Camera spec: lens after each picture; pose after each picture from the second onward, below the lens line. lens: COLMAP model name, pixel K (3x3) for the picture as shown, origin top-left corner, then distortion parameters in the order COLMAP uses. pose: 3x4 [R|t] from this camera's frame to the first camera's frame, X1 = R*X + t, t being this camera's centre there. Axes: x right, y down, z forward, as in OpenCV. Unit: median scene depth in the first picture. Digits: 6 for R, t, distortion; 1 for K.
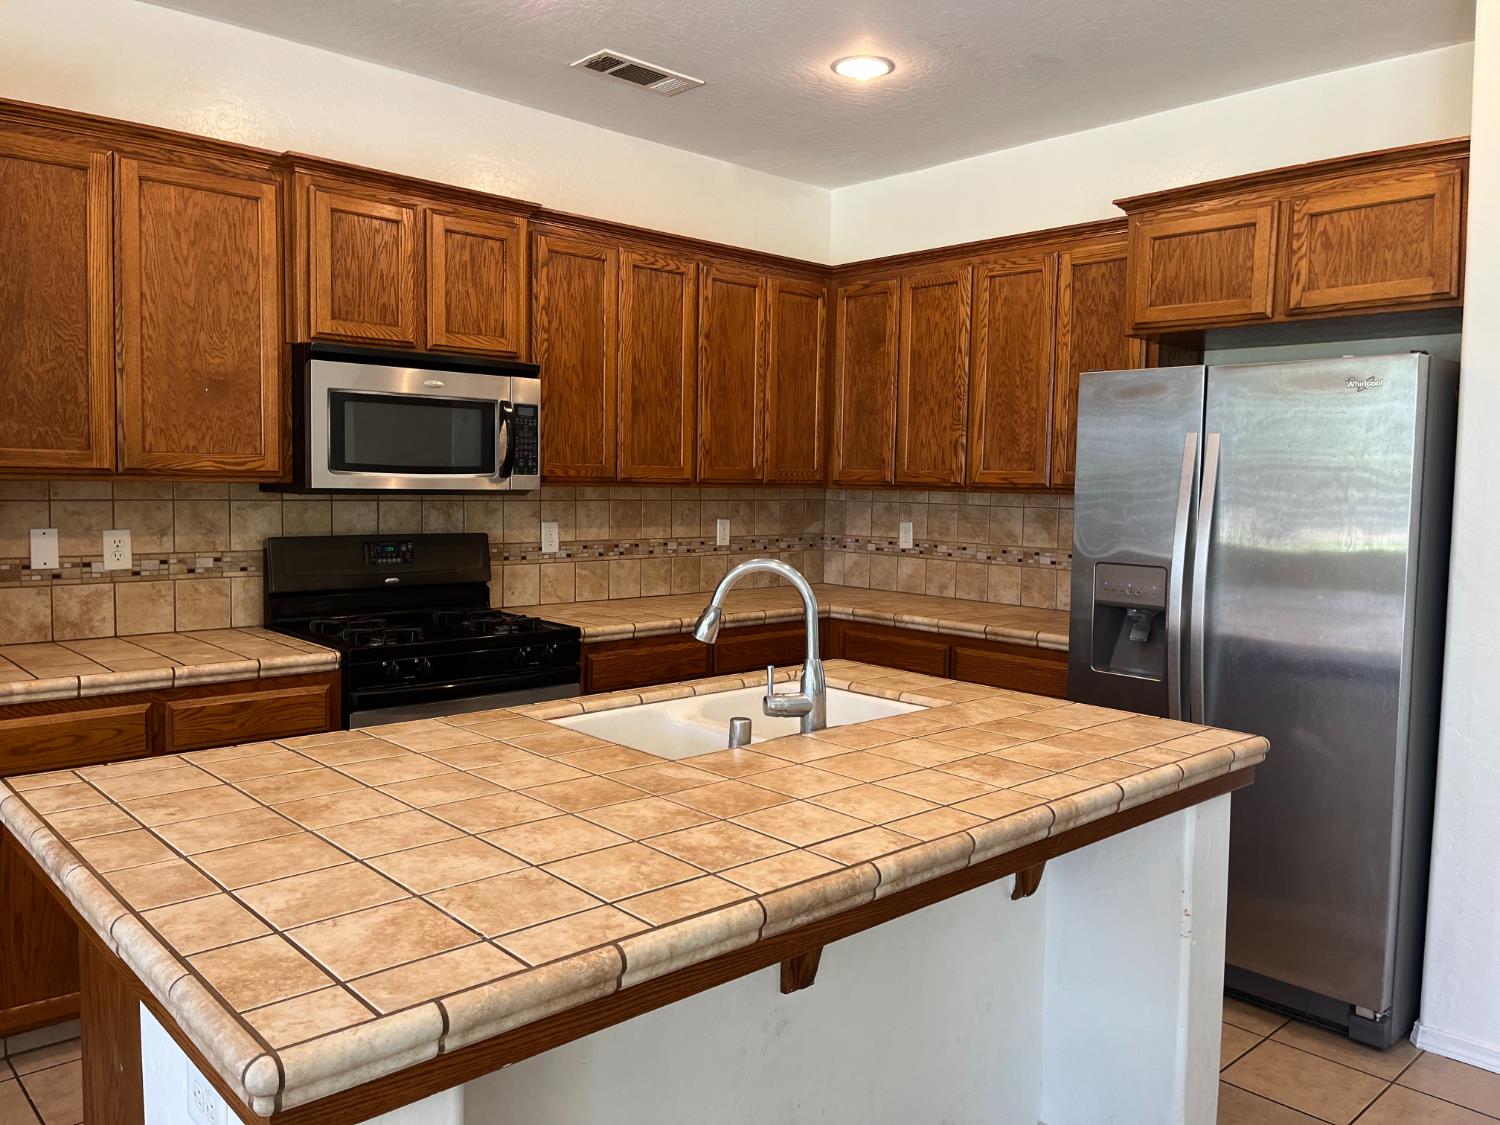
lens RADIAL K [[1138.1, 0, 757.8], [0, 1138.1, 554.2], [0, 0, 1]] dist [0.081284, -0.108215]
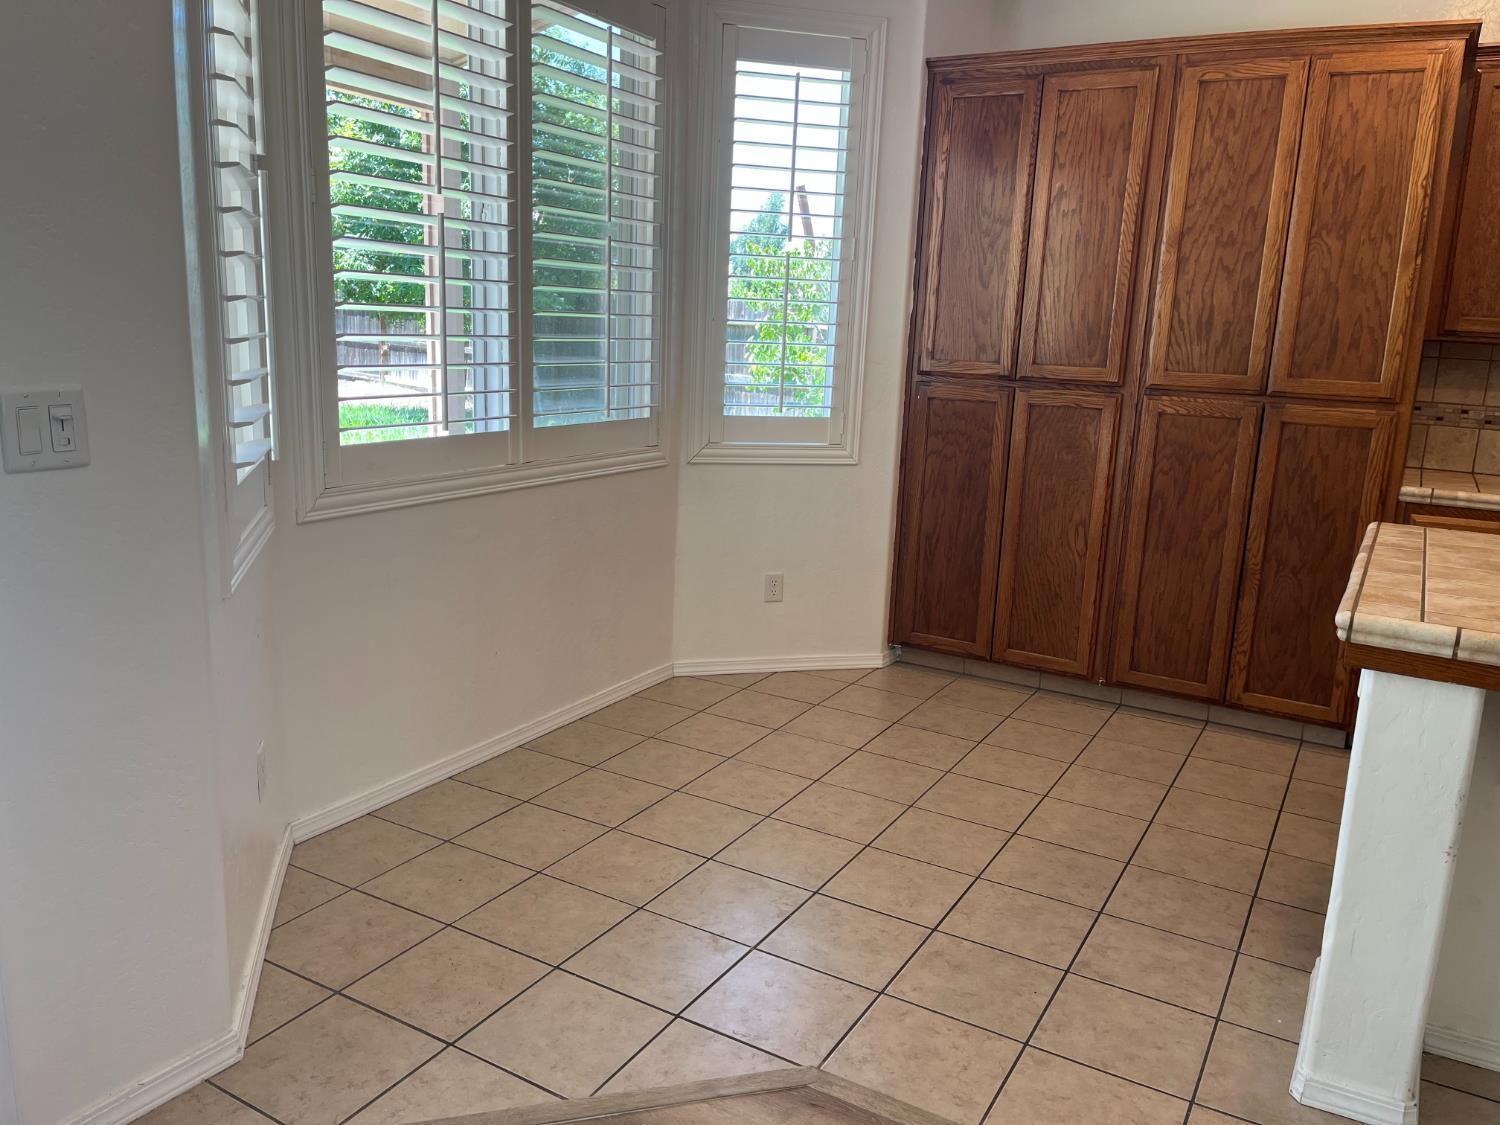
lens RADIAL K [[1138.1, 0, 757.8], [0, 1138.1, 554.2], [0, 0, 1]] dist [0.081284, -0.108215]
pose [[0.297737, 0.186849, -0.936184, 0.970566], [-0.099454, 0.981393, 0.164243, 0.102183], [0.949453, 0.044206, 0.310780, -0.507533]]
